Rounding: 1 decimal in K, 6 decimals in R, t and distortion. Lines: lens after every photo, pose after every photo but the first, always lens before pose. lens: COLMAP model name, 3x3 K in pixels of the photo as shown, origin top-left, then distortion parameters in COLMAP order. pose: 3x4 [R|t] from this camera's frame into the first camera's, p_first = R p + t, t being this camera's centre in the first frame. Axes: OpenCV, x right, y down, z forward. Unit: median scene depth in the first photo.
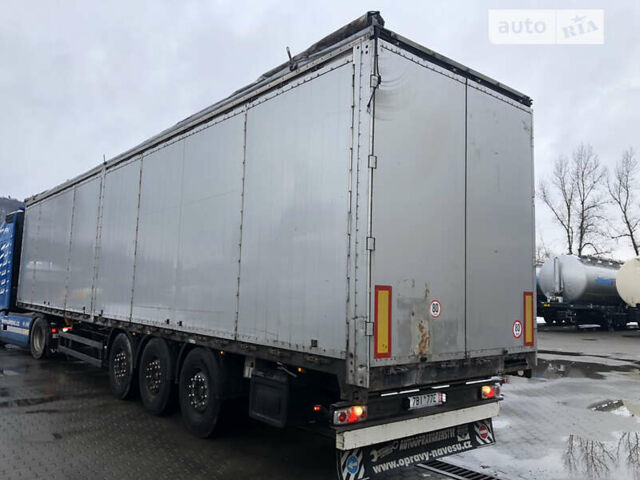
lens RADIAL K [[525.0, 0, 320.0], [0, 525.0, 240.0], [0, 0, 1]] dist [0.004783, 0.002080]
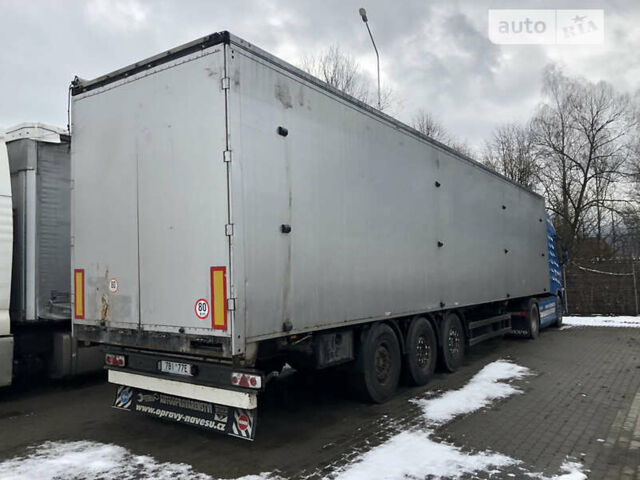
lens RADIAL K [[518.3, 0, 313.9], [0, 518.3, 249.2], [0, 0, 1]] dist [0.000669, -0.002056]
pose [[0.255576, -0.073168, -0.964016, 1.424670], [0.114220, 0.992434, -0.045043, 0.145295], [0.960018, -0.098598, 0.262000, 1.067802]]
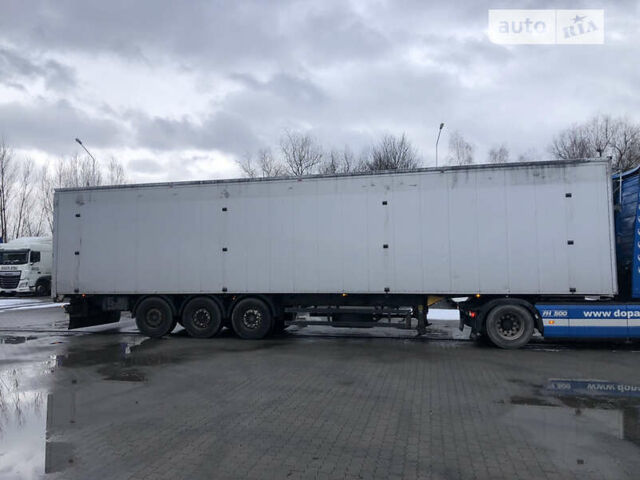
lens RADIAL K [[518.3, 0, 313.9], [0, 518.3, 249.2], [0, 0, 1]] dist [0.000669, -0.002056]
pose [[-0.793598, -0.051819, -0.606232, 1.064726], [0.051070, 0.987178, -0.151235, 0.514300], [0.606296, -0.150980, -0.780776, 4.245953]]
